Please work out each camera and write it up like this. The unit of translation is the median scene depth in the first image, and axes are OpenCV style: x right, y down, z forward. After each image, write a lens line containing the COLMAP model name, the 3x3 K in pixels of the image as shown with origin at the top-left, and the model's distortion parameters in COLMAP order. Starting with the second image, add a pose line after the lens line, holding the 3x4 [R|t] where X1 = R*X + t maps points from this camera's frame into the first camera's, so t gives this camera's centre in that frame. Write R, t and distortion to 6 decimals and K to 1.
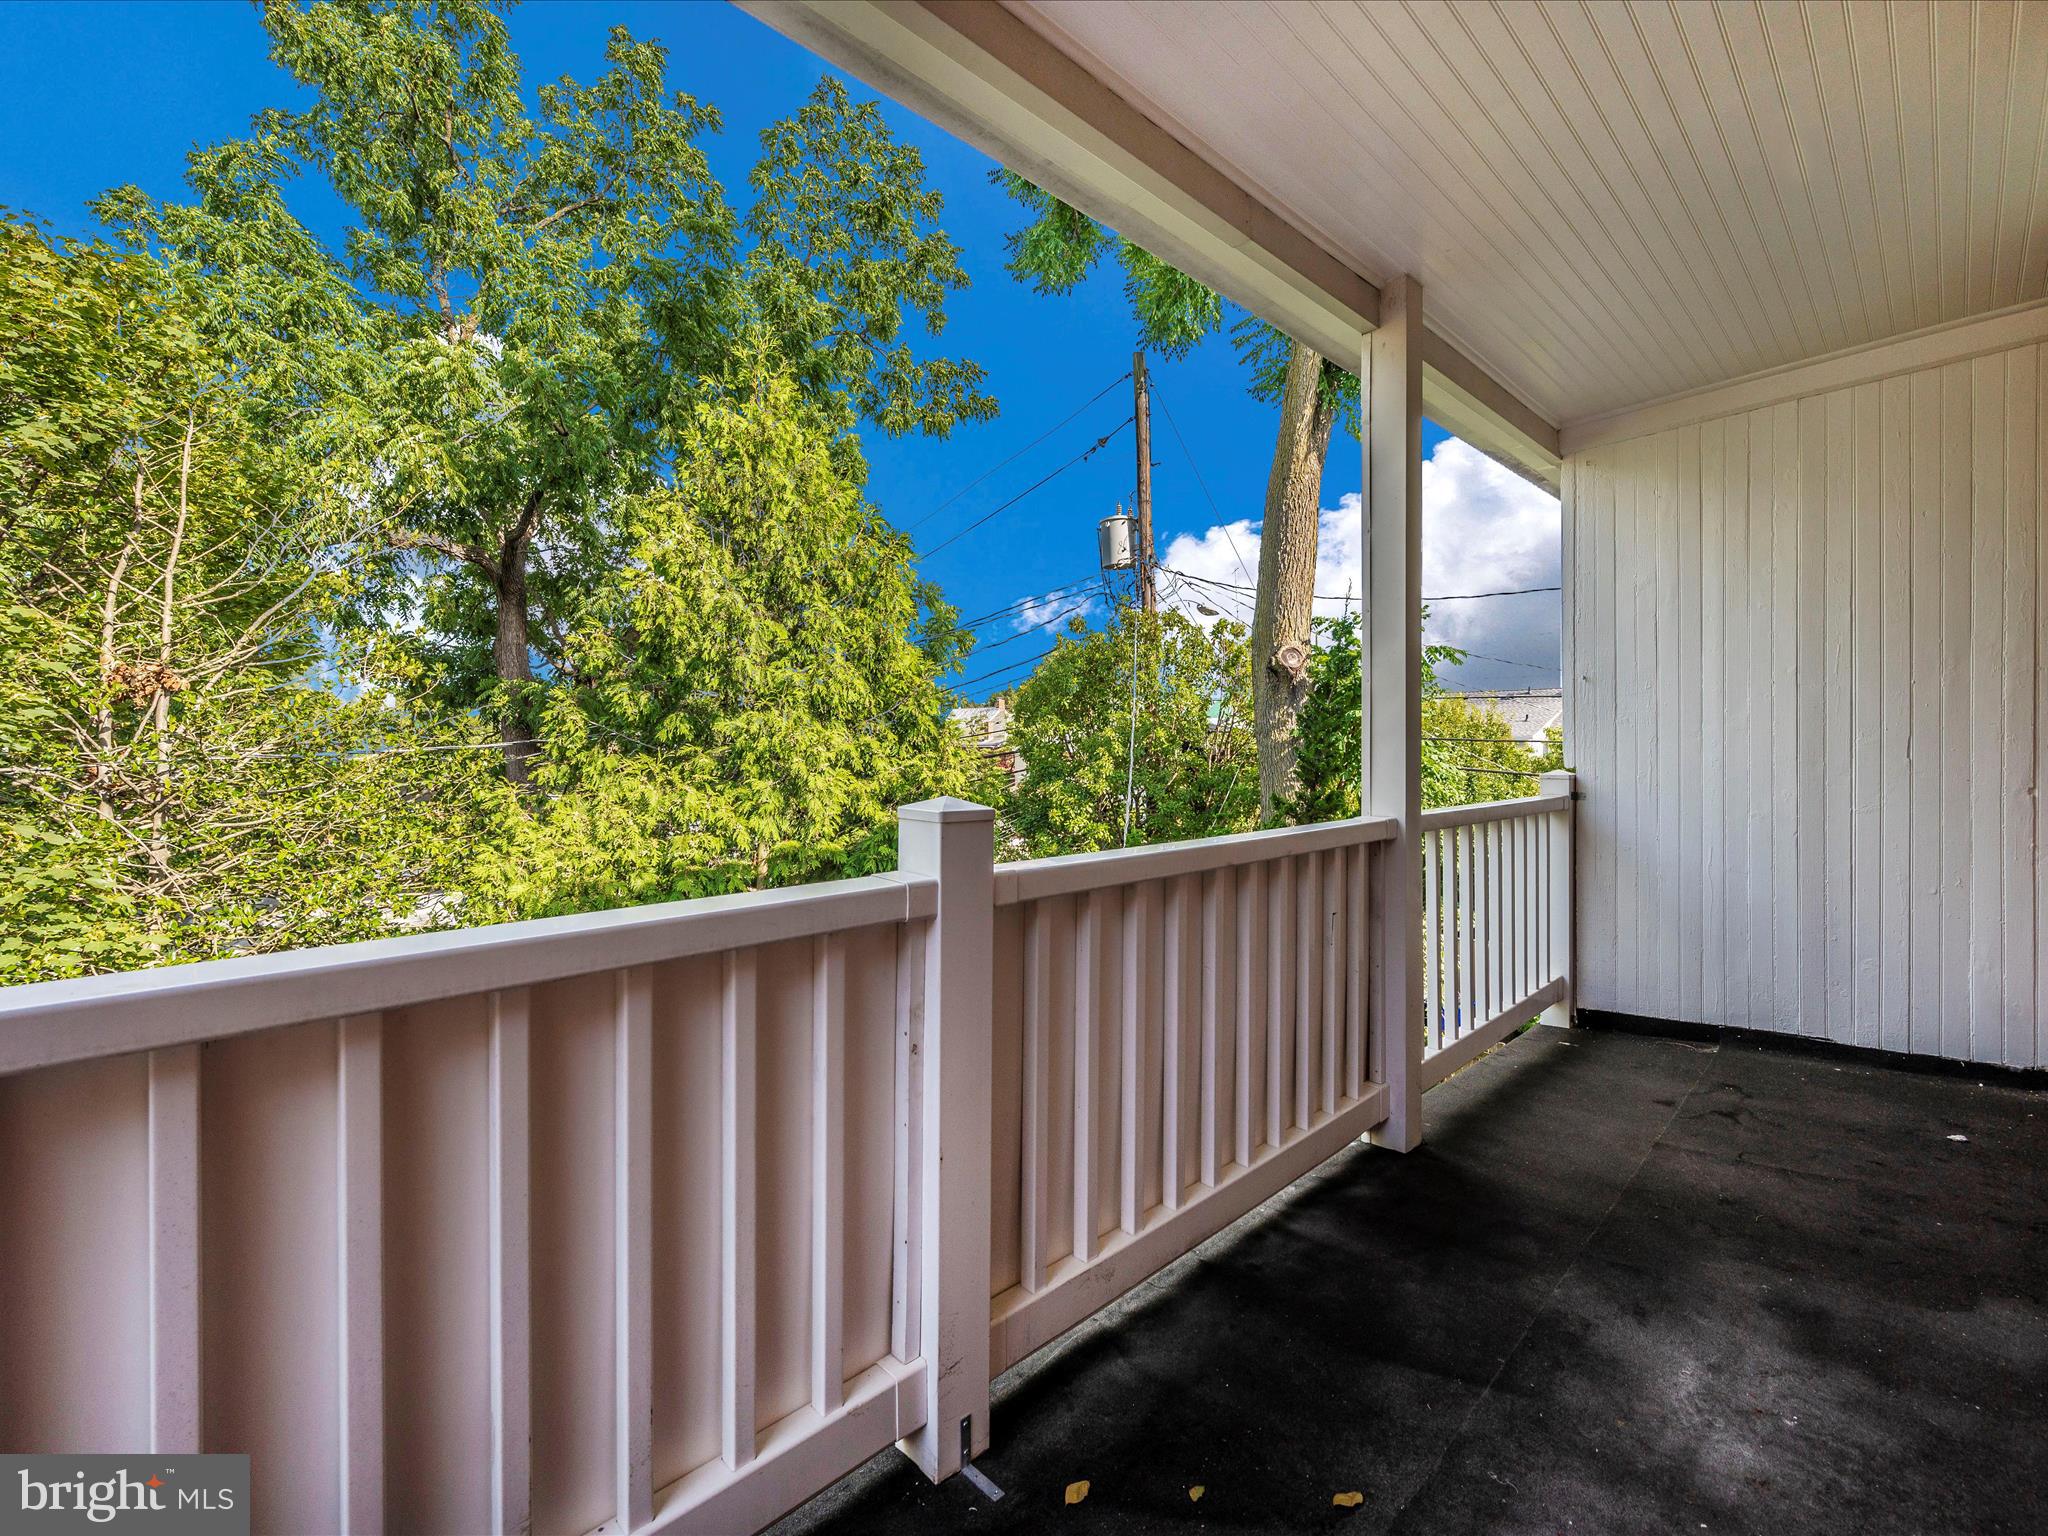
lens RADIAL K [[925.9, 0, 1023.3], [0, 925.9, 756.2], [0, 0, 1]] dist [-0.002280, -0.001345]
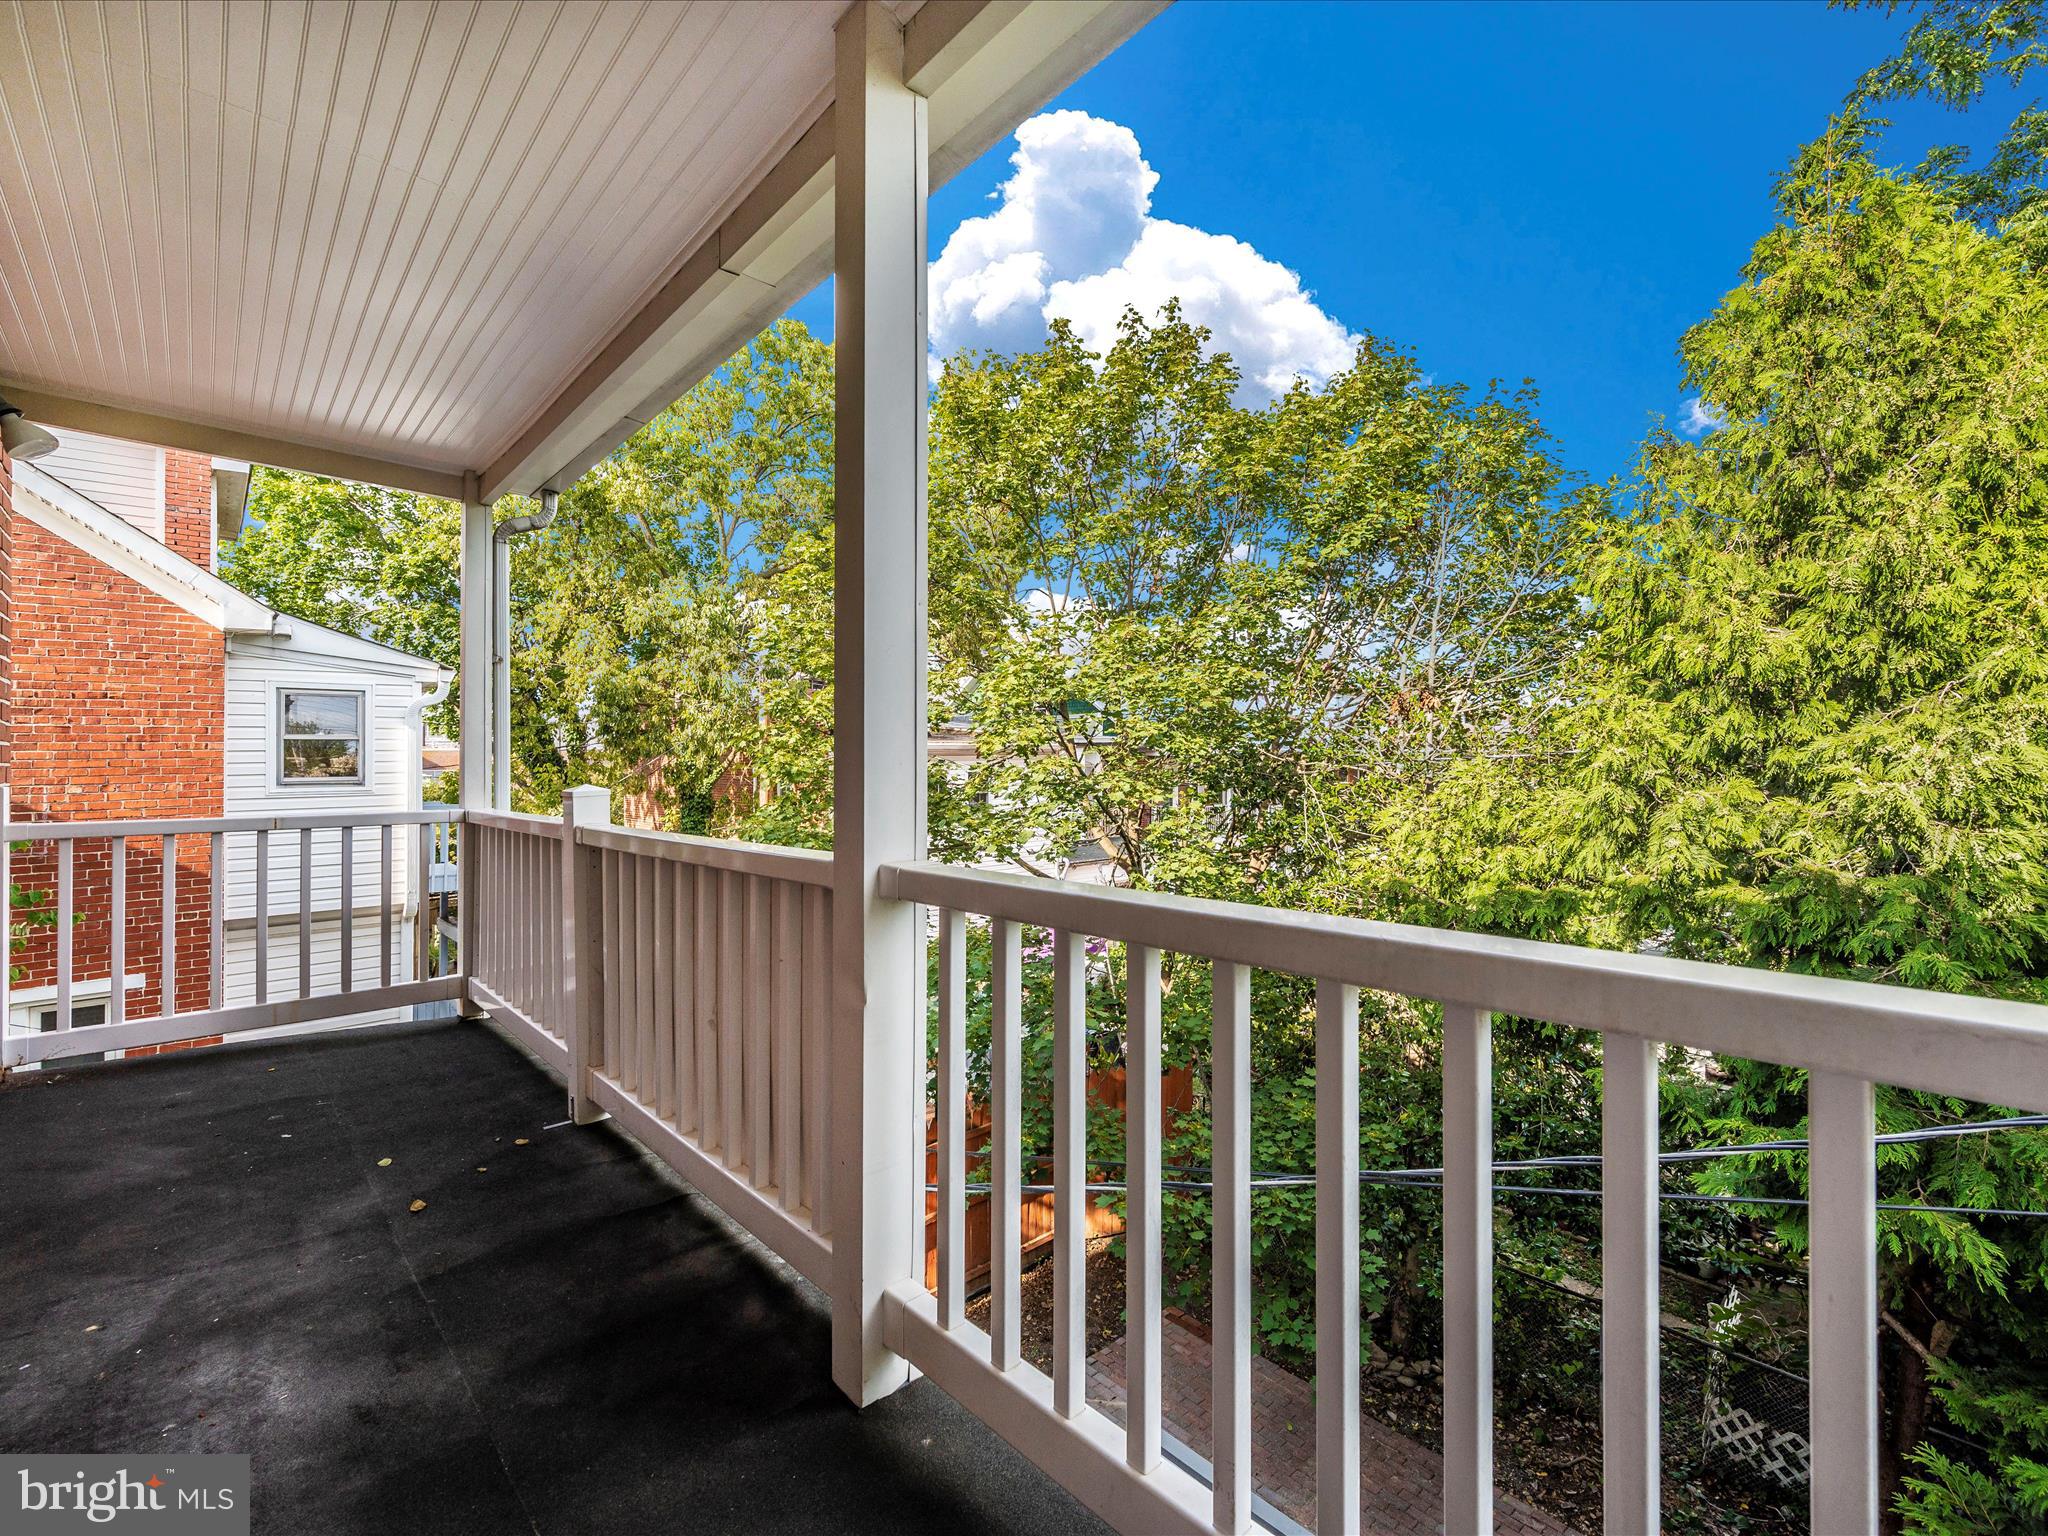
lens RADIAL K [[925.9, 0, 1023.9], [0, 925.9, 766.1], [0, 0, 1]] dist [-0.002280, -0.001345]
pose [[-0.056799, -0.002161, -0.998383, 1.290325], [-0.002035, 0.999996, -0.002049, 0.004611], [0.998384, 0.001915, -0.056803, 1.437820]]
